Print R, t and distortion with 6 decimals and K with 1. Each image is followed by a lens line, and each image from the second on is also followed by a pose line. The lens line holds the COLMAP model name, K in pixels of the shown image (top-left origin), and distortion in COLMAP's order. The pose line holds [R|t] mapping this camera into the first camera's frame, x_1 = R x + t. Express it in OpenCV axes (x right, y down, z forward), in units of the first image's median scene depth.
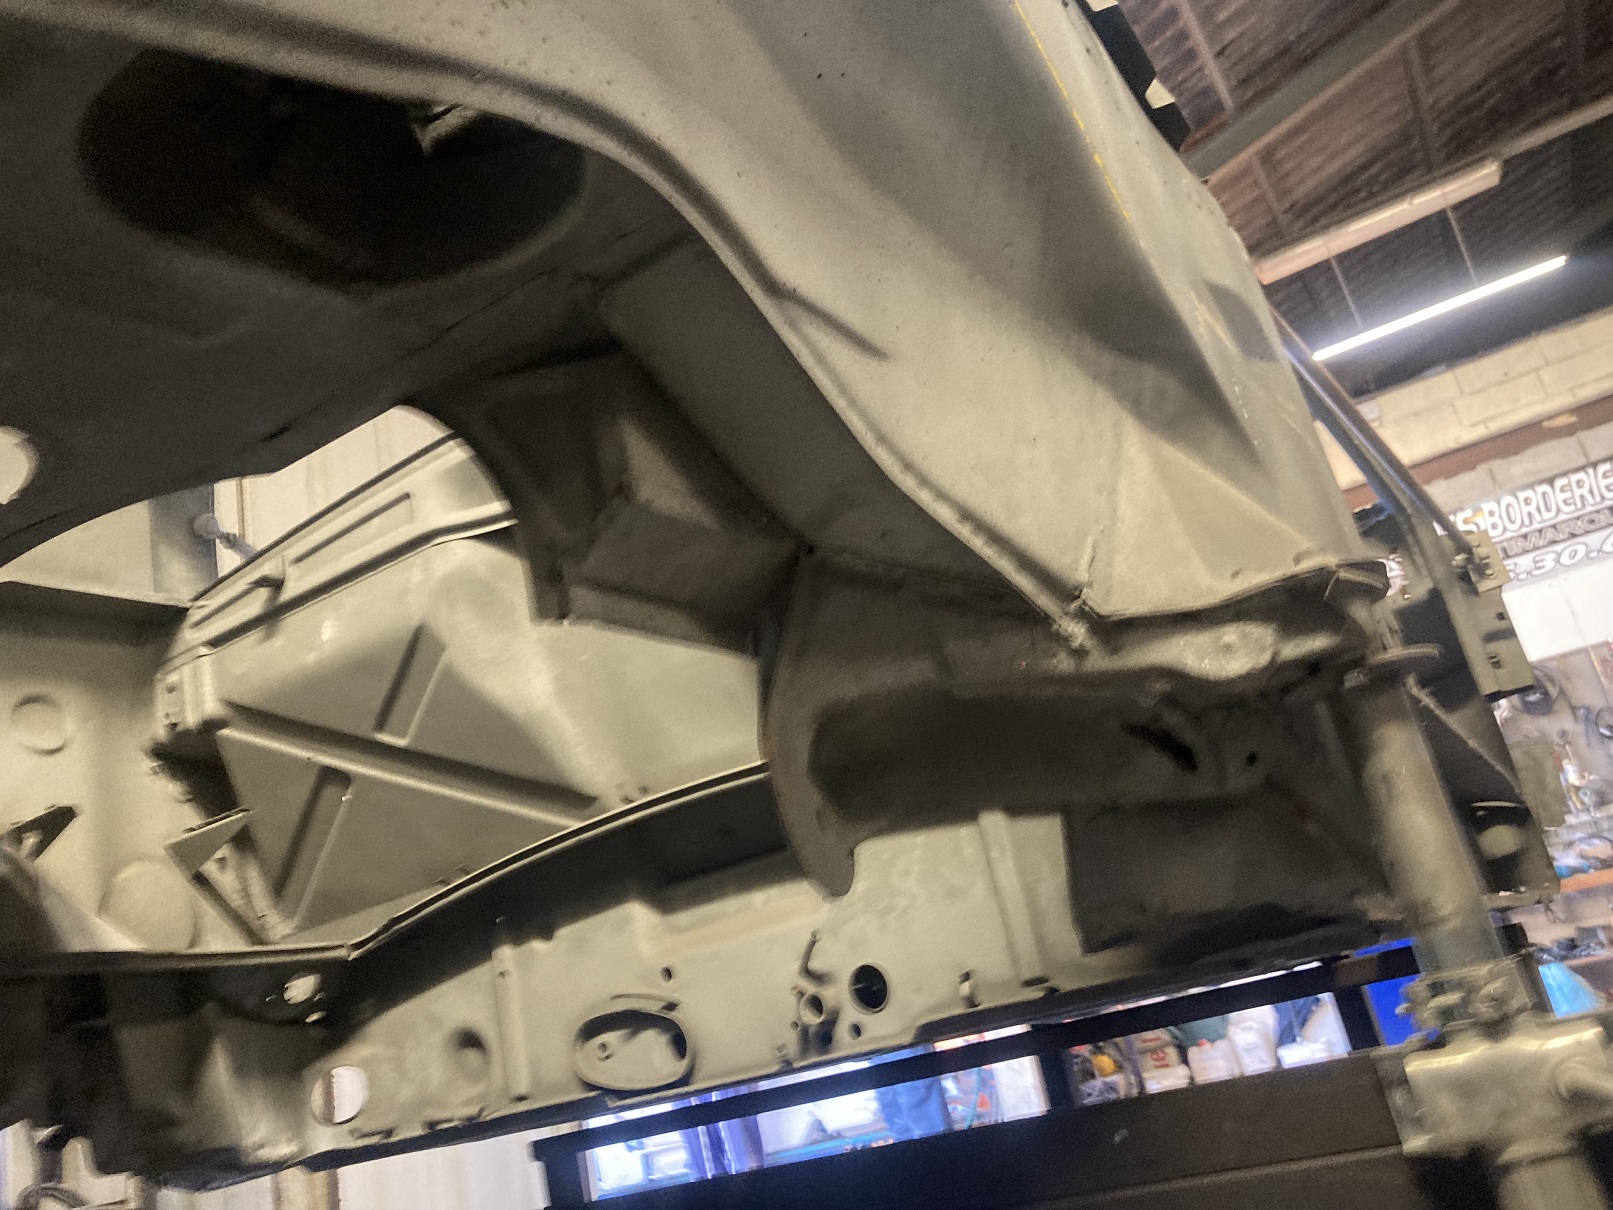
lens RADIAL K [[1346.4, 0, 804.6], [0, 1346.4, 575.9], [0, 0, 1]] dist [0.008400, -0.000884]
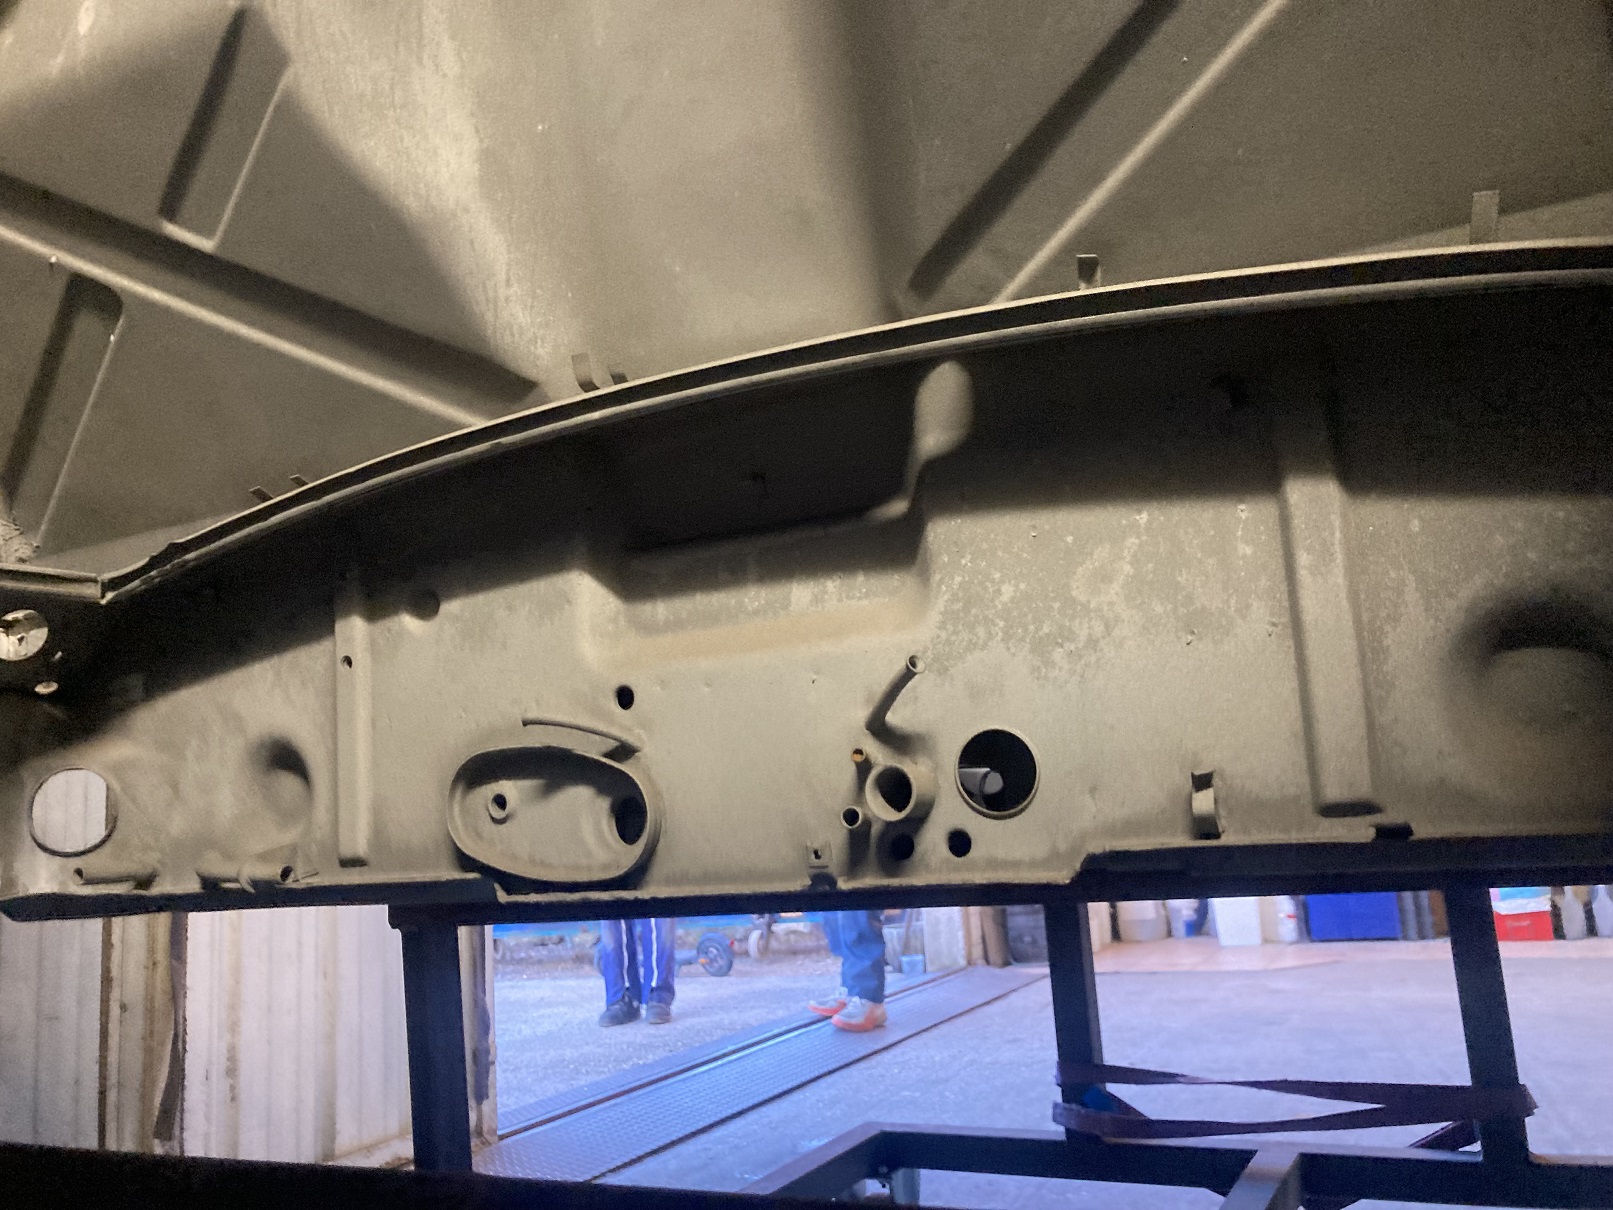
lens RADIAL K [[1368.4, 0, 804.8], [0, 1368.4, 631.2], [0, 0, 1]] dist [0.027068, -0.011923]
pose [[0.988294, 0.147485, 0.039040, -0.049094], [-0.152316, 0.968421, 0.197385, 0.131801], [-0.008696, -0.201021, 0.979548, 0.406062]]
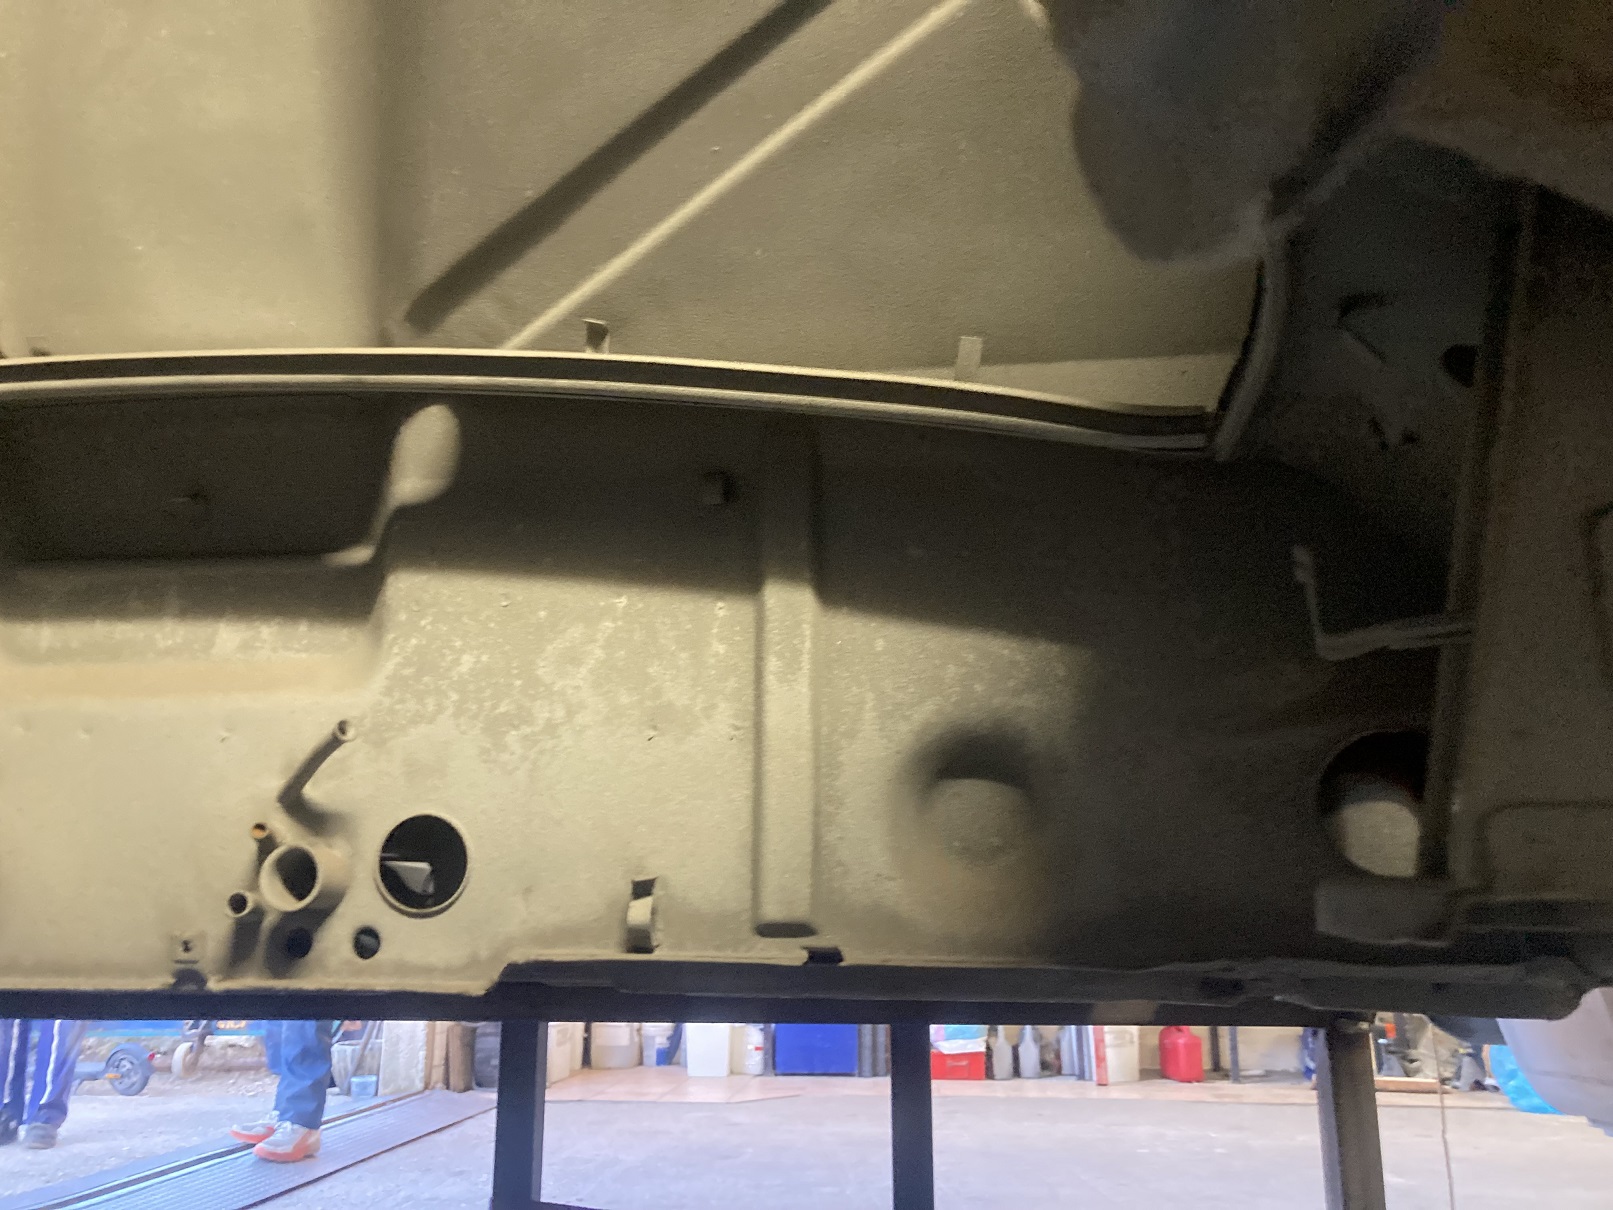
lens RADIAL K [[1305.0, 0, 806.5], [0, 1305.0, 605.0], [0, 0, 1]] dist [0.046680, -0.049534]
pose [[0.896498, 0.295679, 0.329946, -0.009017], [-0.315807, 0.948791, 0.007828, 0.147358], [-0.310736, -0.111217, 0.943967, 0.453238]]
